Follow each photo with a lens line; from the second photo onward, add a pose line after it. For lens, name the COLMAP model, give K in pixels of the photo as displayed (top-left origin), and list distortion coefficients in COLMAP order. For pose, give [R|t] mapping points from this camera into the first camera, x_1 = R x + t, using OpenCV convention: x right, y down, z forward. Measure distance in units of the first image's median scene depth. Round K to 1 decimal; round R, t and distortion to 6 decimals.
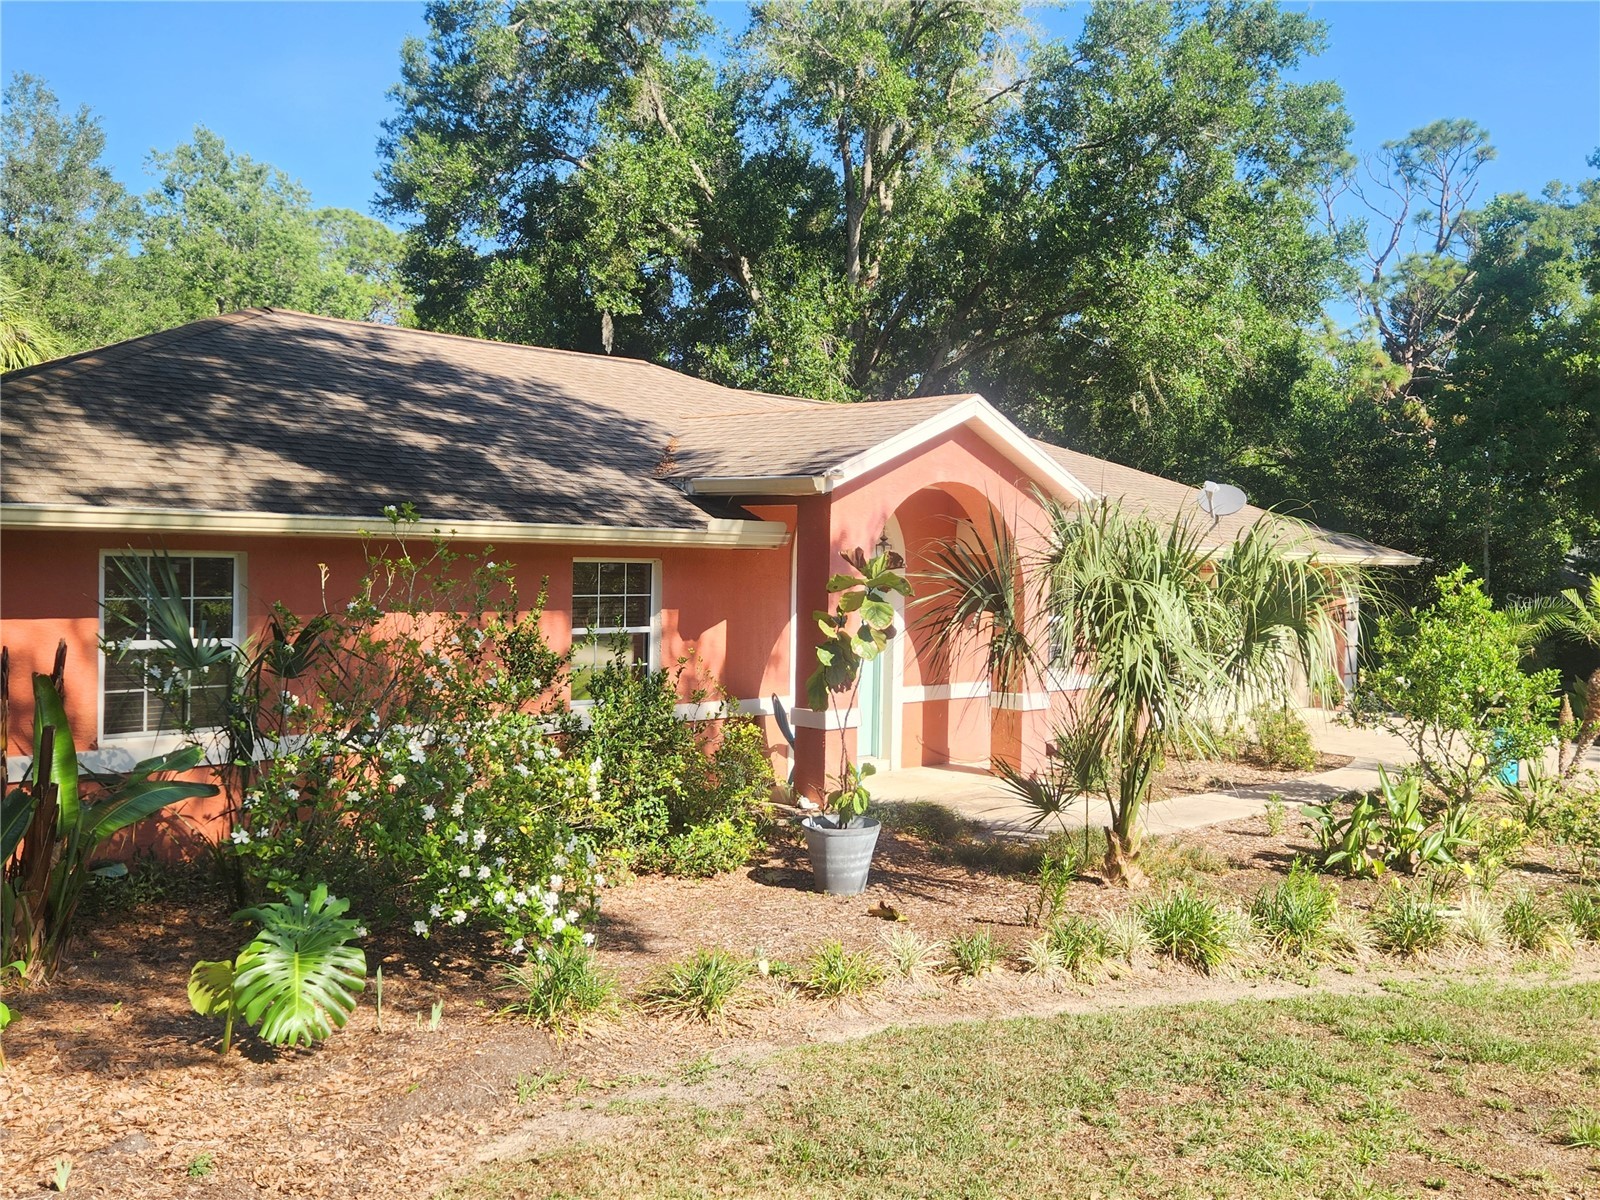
lens RADIAL K [[1096.0, 0, 828.0], [0, 1096.0, 597.3], [0, 0, 1]] dist [0.079569, -0.077144]
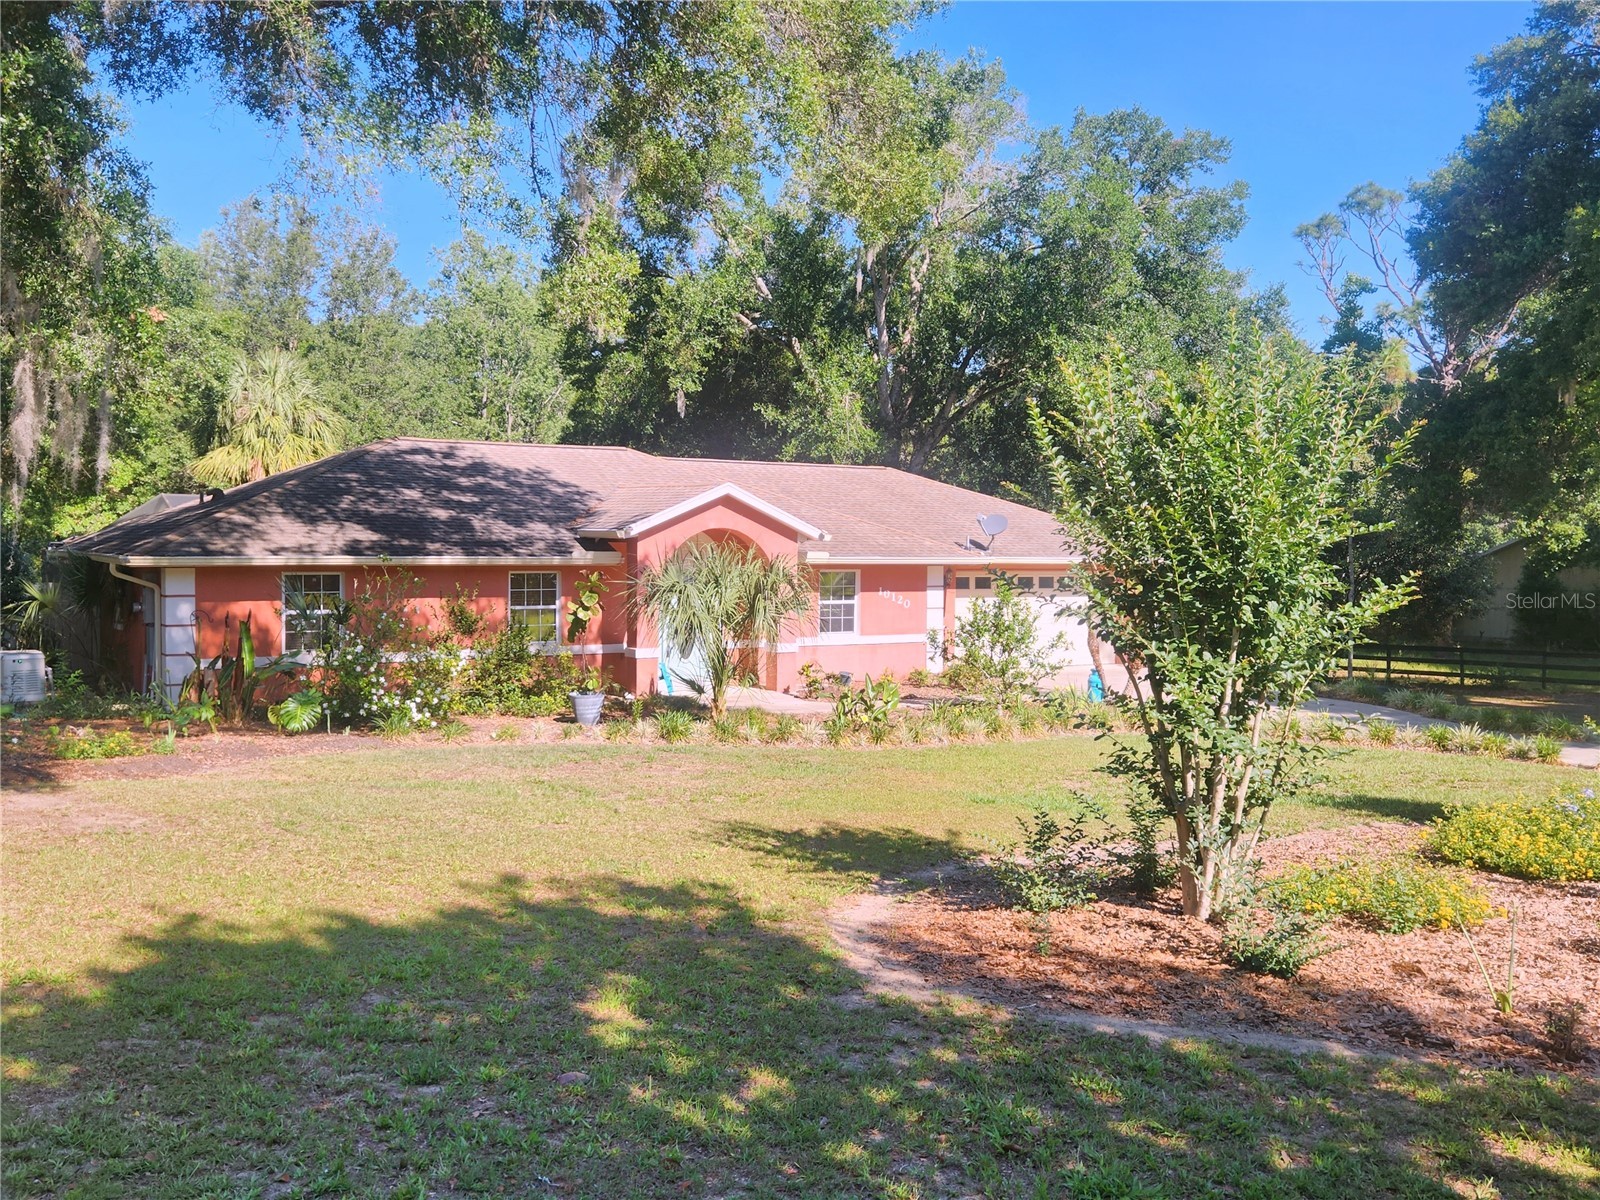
lens RADIAL K [[1079.5, 0, 917.8], [0, 1079.5, 599.1], [0, 0, 1]] dist [0.046292, -0.046818]
pose [[0.985989, -0.003415, -0.166775, 0.857910], [0.005480, 0.999914, 0.011918, -0.004902], [0.166720, -0.012665, 0.985923, -0.851853]]
